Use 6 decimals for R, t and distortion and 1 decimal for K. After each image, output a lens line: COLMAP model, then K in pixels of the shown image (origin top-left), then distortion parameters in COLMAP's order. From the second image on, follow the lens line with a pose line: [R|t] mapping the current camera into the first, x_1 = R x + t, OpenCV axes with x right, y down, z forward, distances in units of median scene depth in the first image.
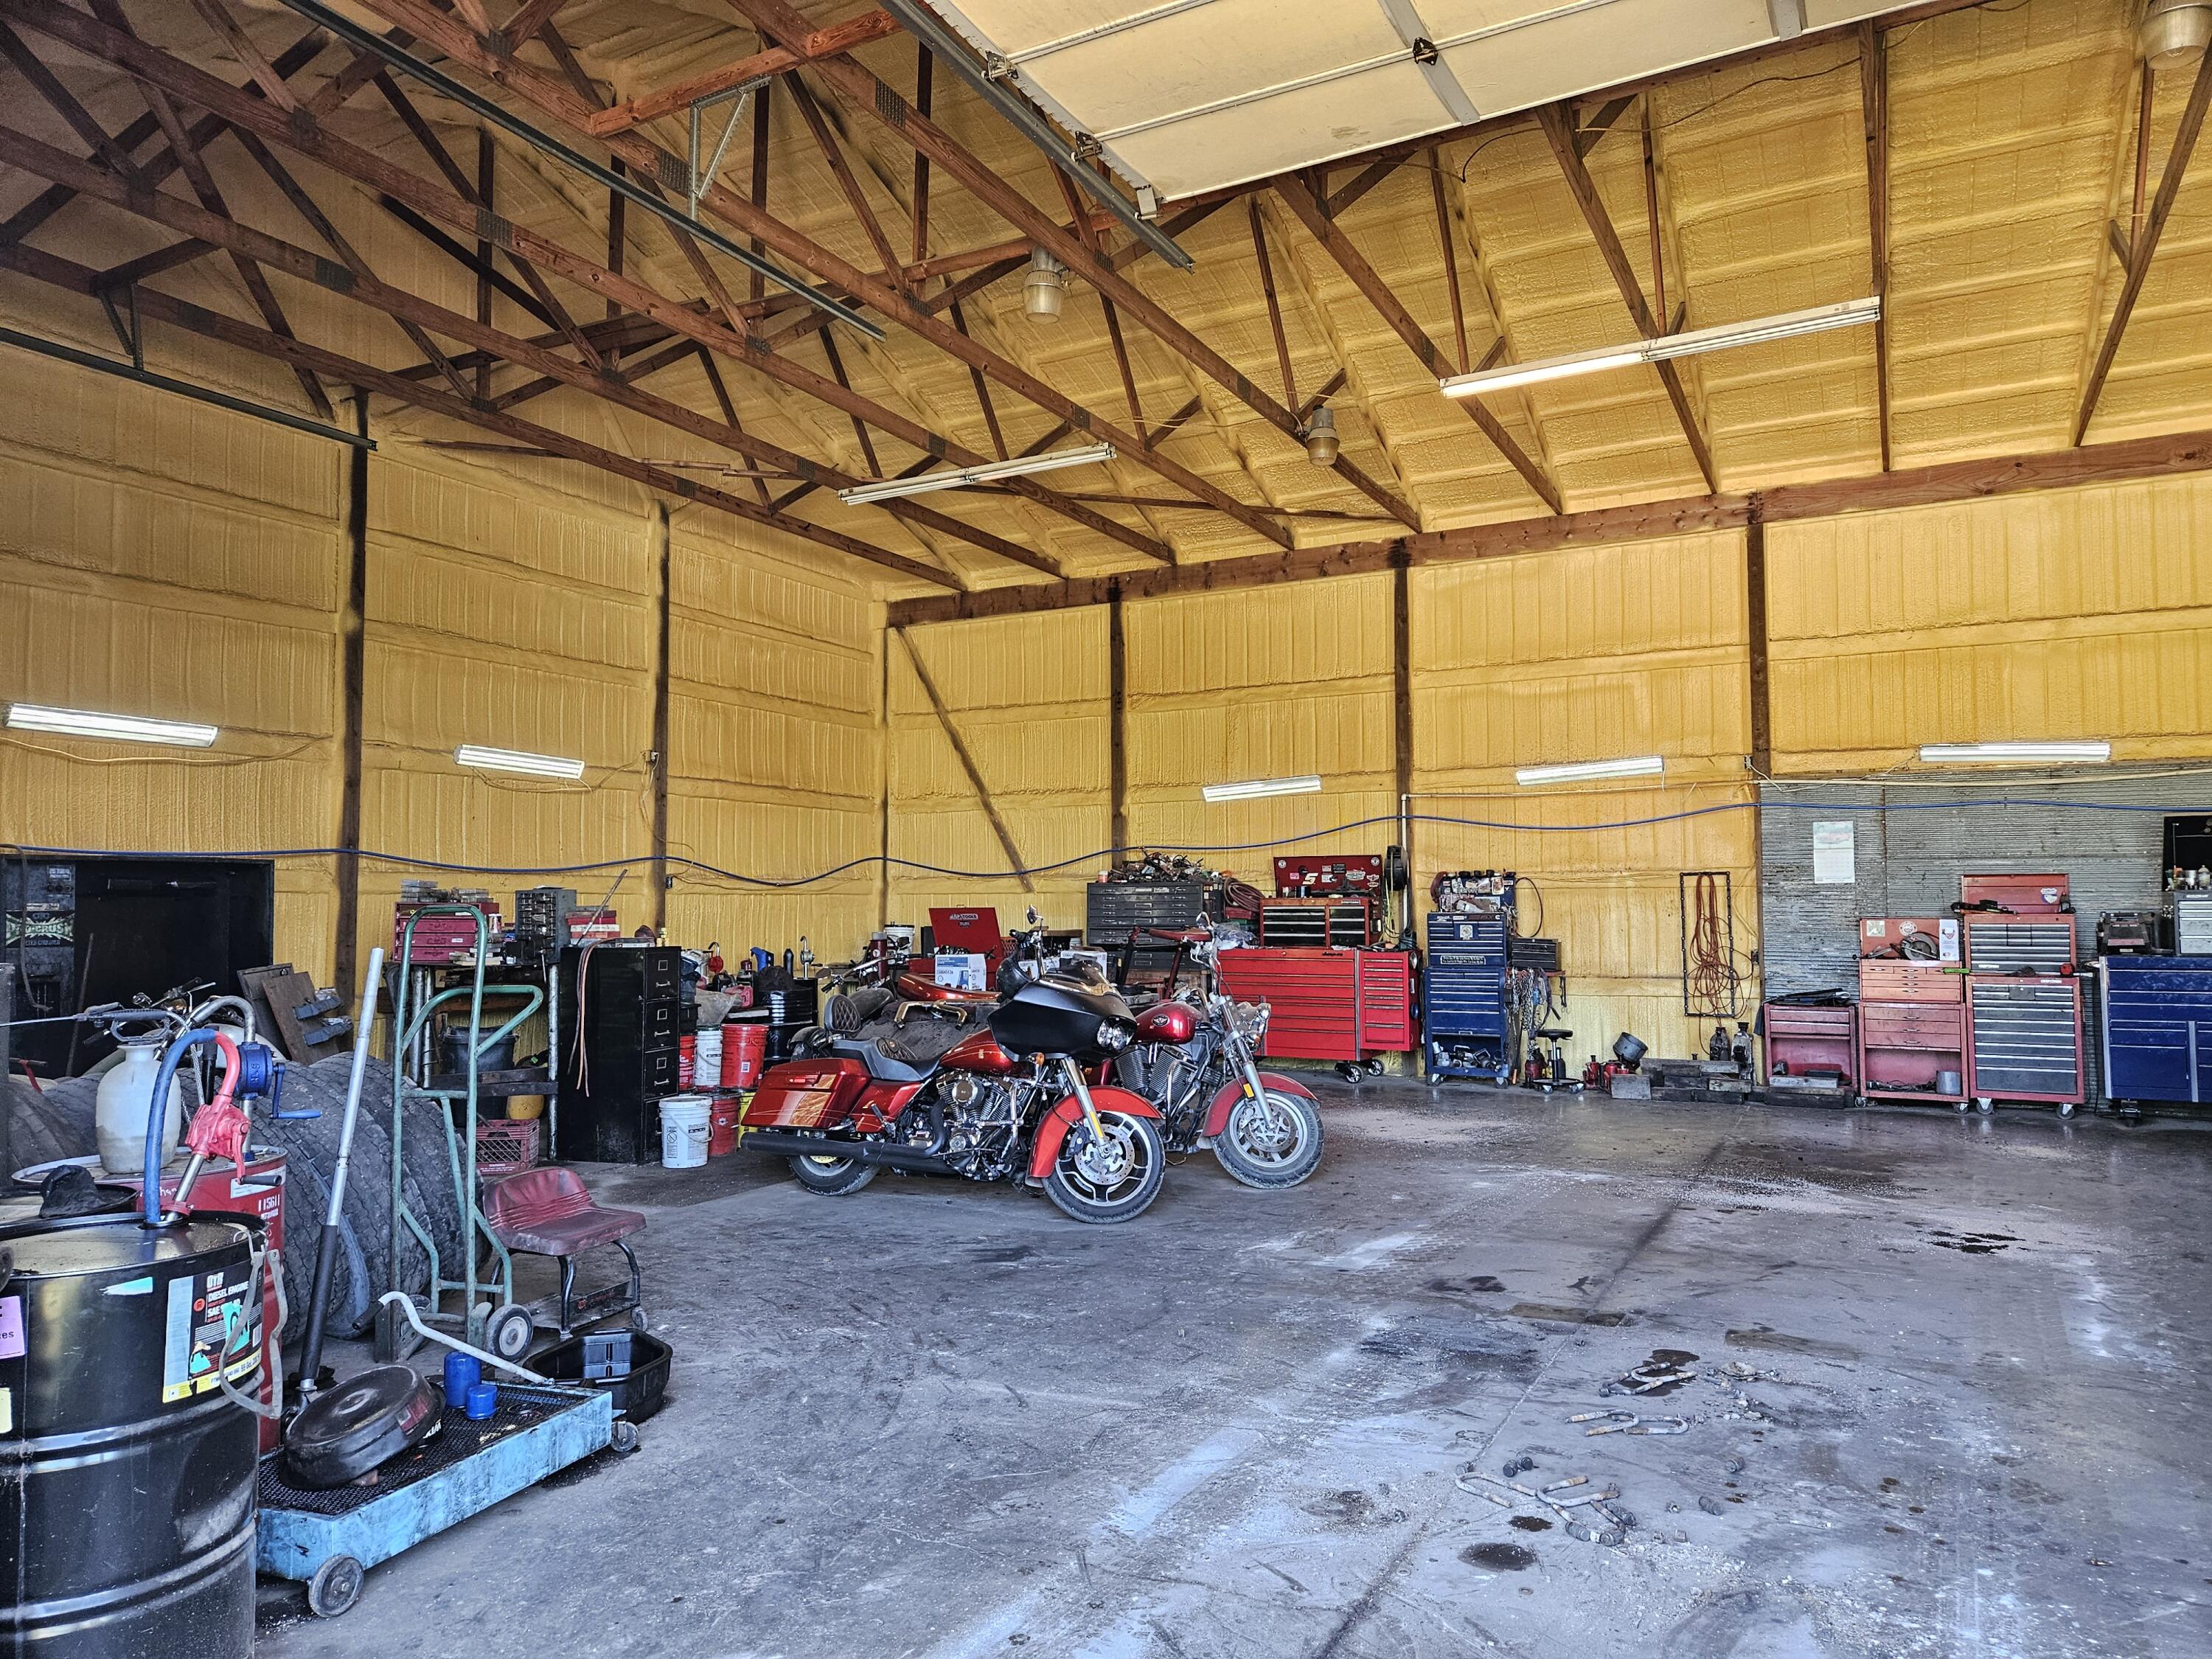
lens RADIAL K [[1475.6, 0, 1109.1], [0, 1475.6, 833.1], [0, 0, 1]] dist [0.065168, -0.030127]
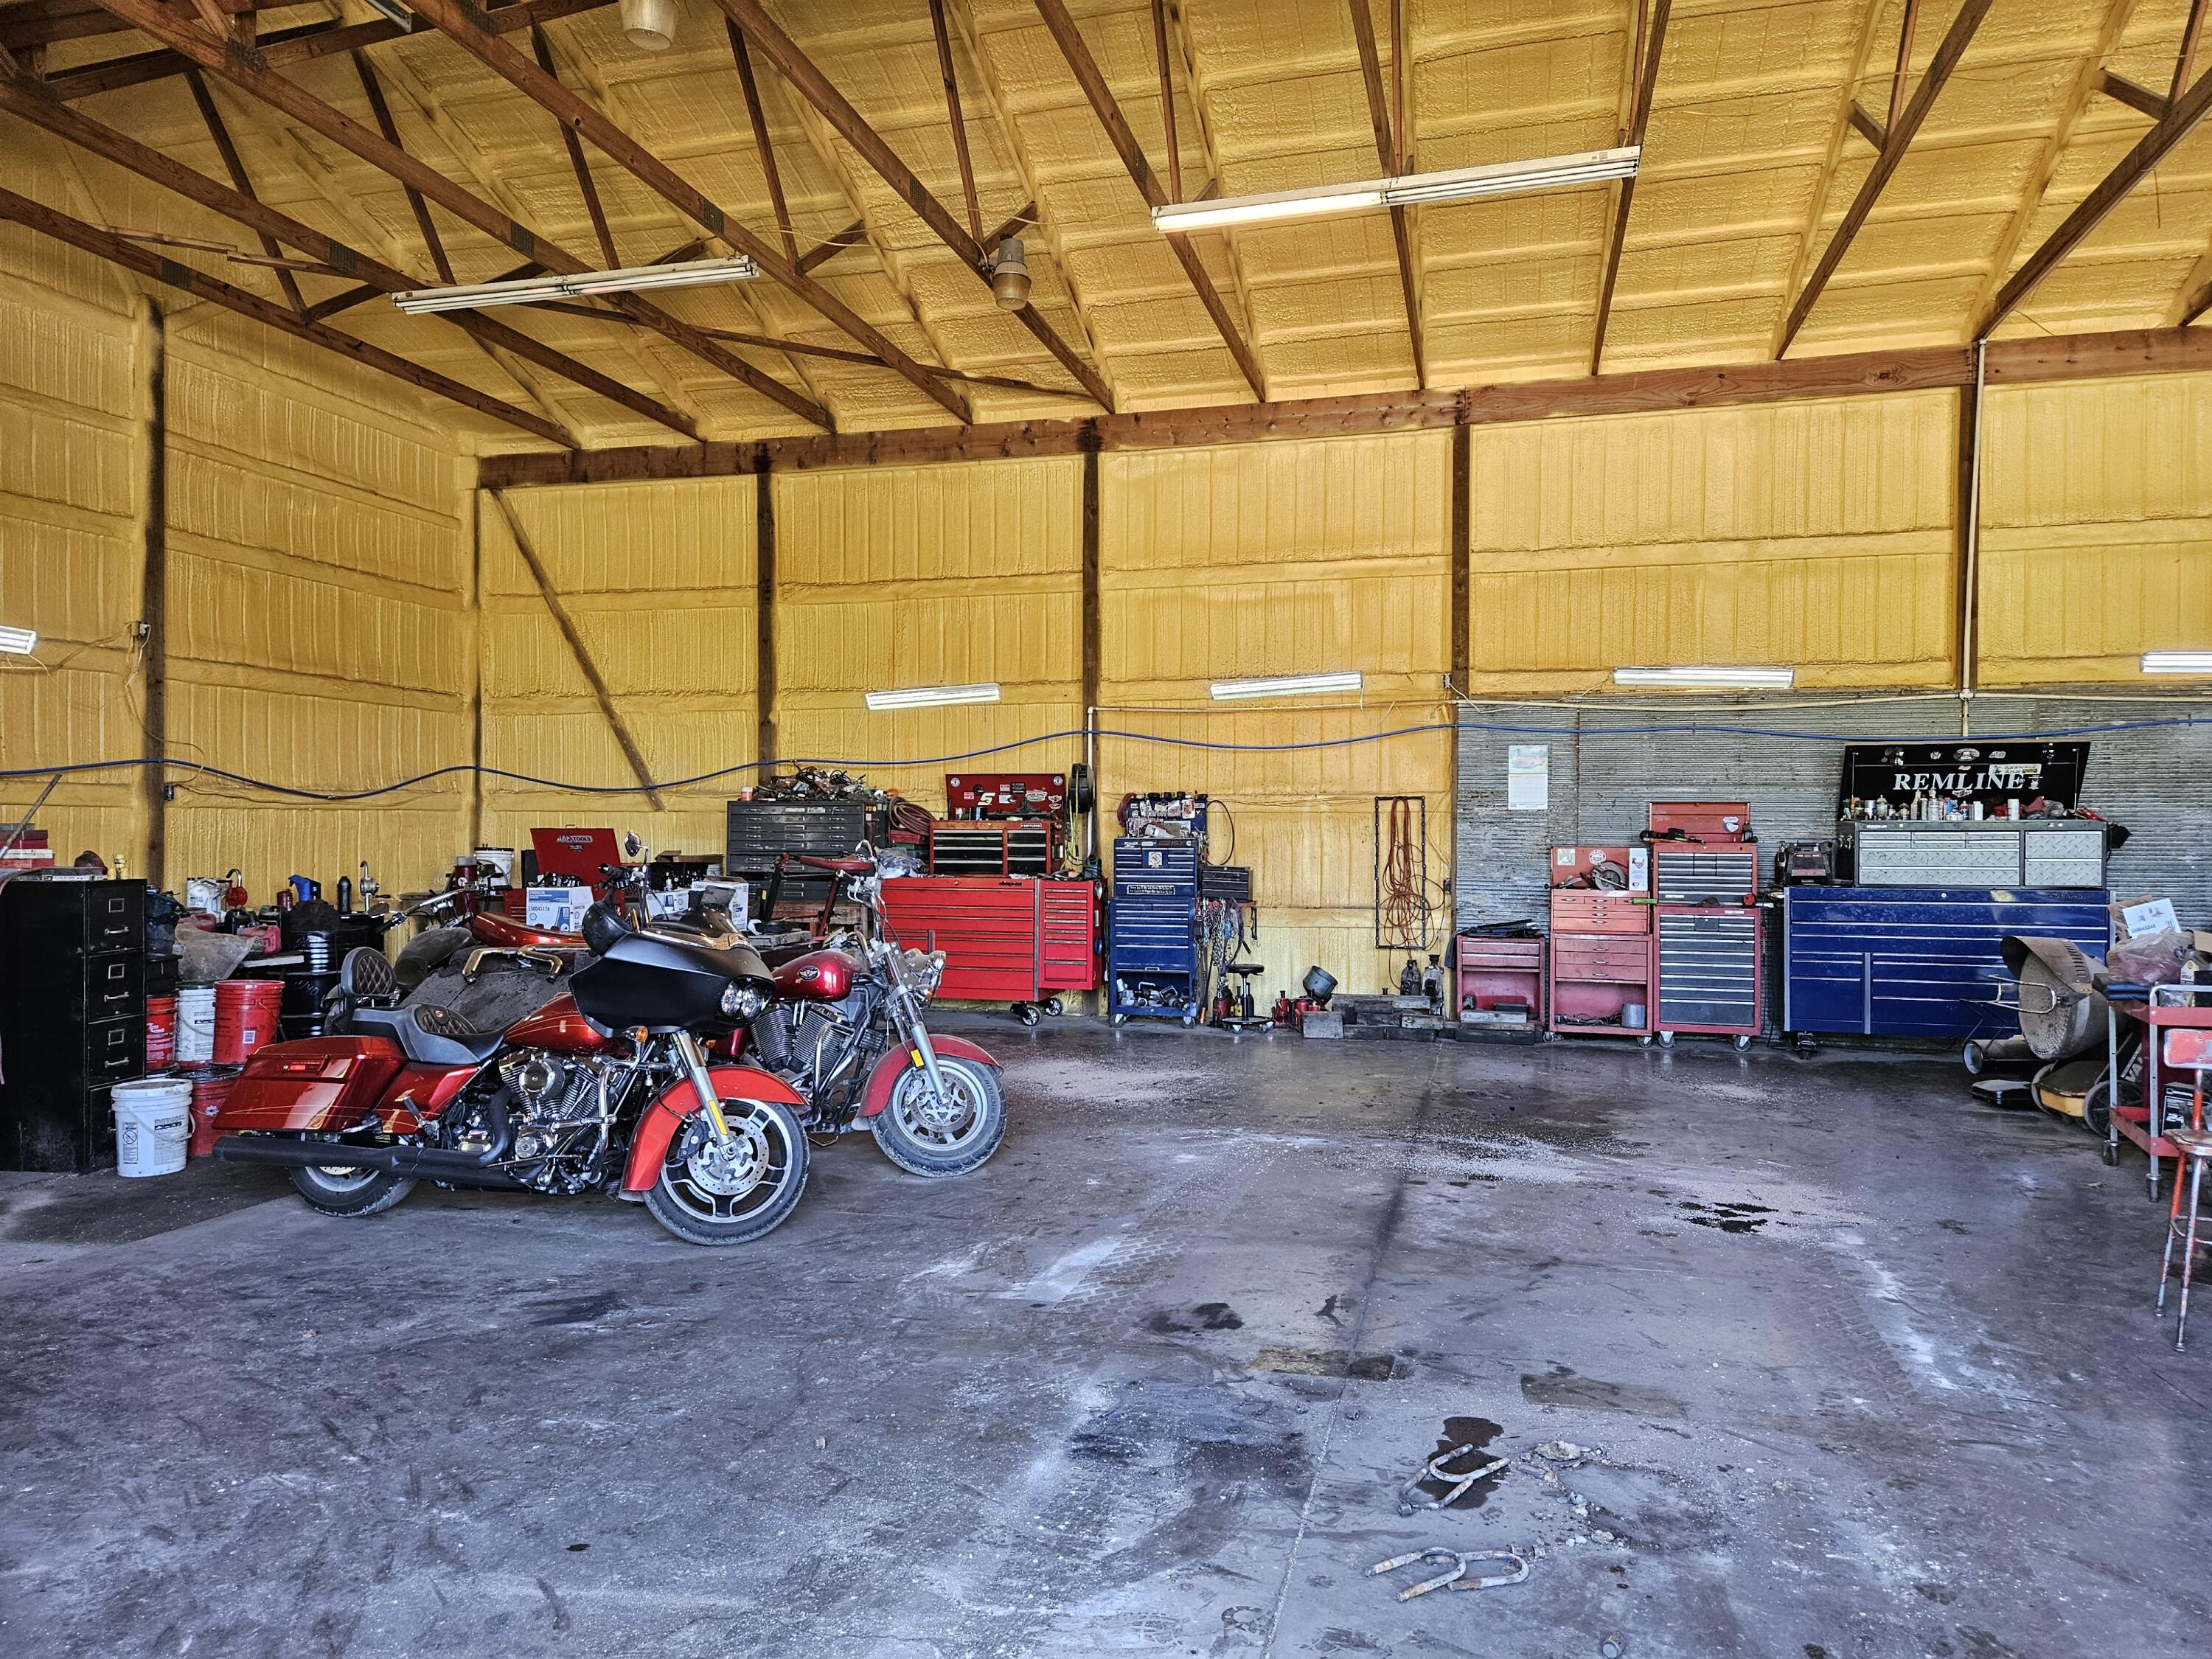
lens RADIAL K [[1475.6, 0, 1099.8], [0, 1475.6, 832.1], [0, 0, 1]] dist [0.065168, -0.030127]
pose [[0.975626, 0.007335, 0.219318, 0.009663], [-0.019295, 0.998438, 0.052442, 0.003503], [-0.218591, -0.055395, 0.974243, 0.142861]]
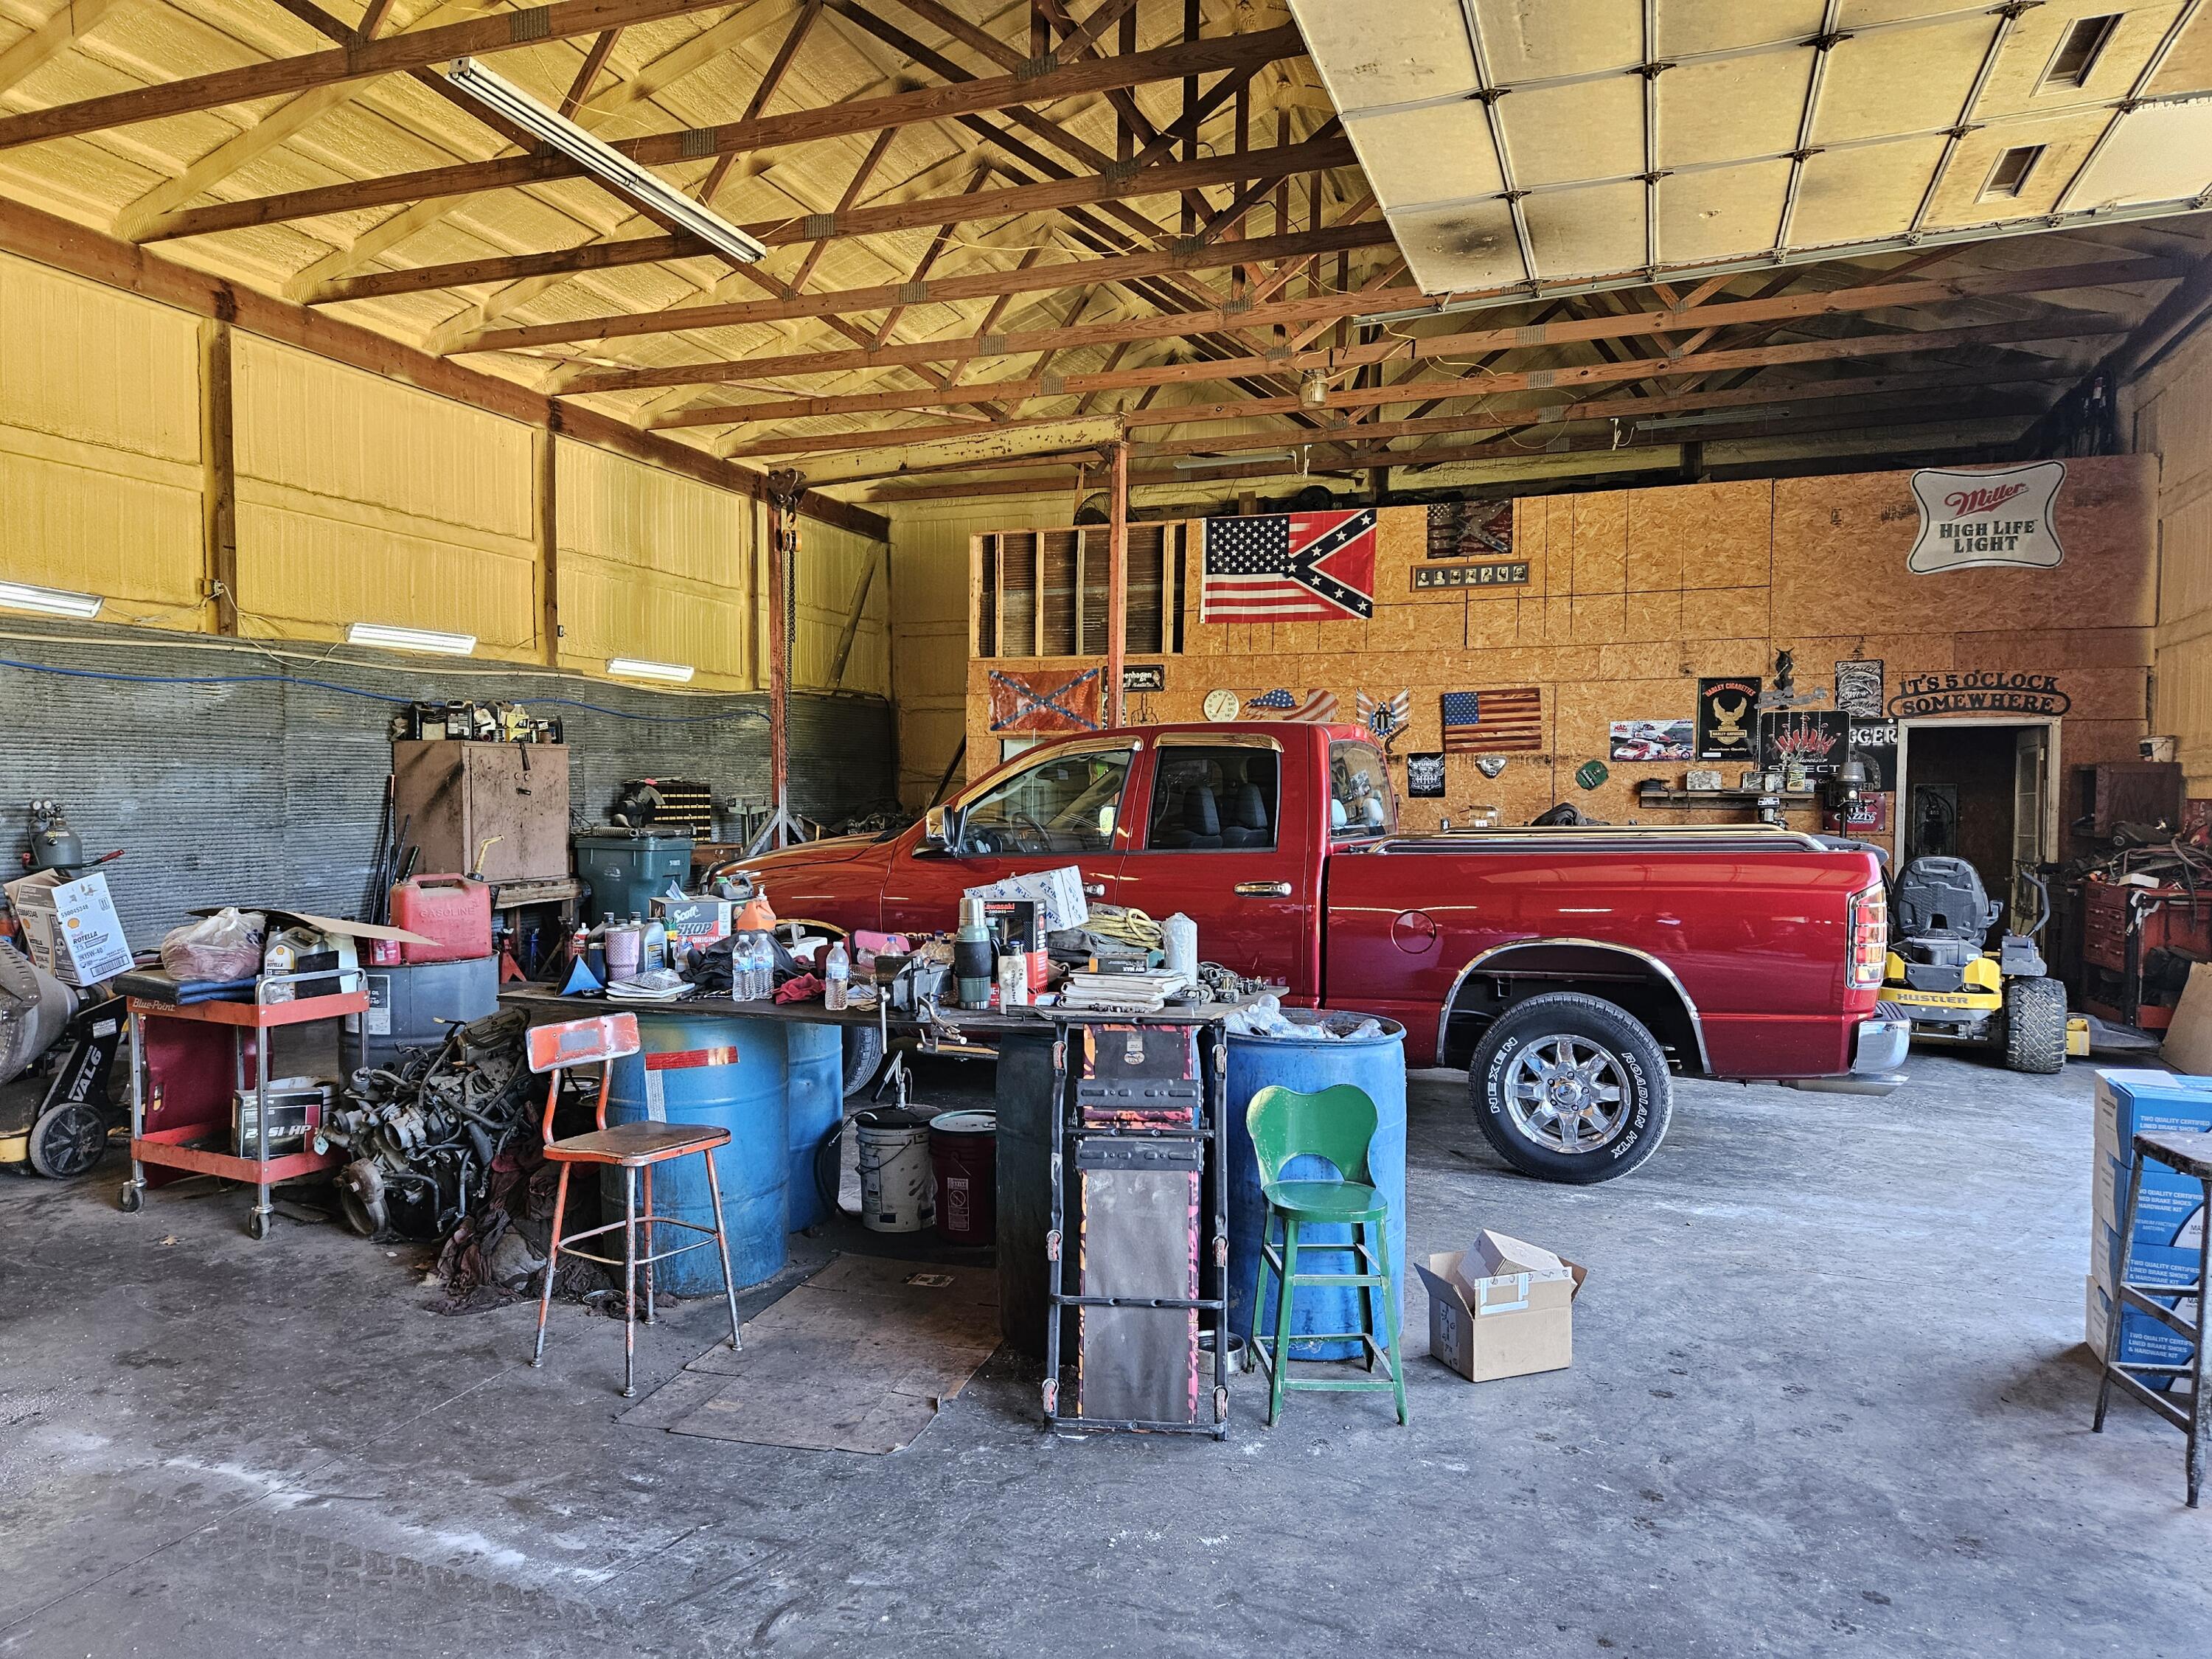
lens RADIAL K [[1475.6, 0, 1102.6], [0, 1475.6, 831.5], [0, 0, 1]] dist [0.065168, -0.030127]
pose [[-0.123686, -0.021189, 0.992095, 0.022490], [-0.061906, 0.997989, 0.013597, 0.014072], [-0.990389, -0.059735, -0.124749, 0.412290]]
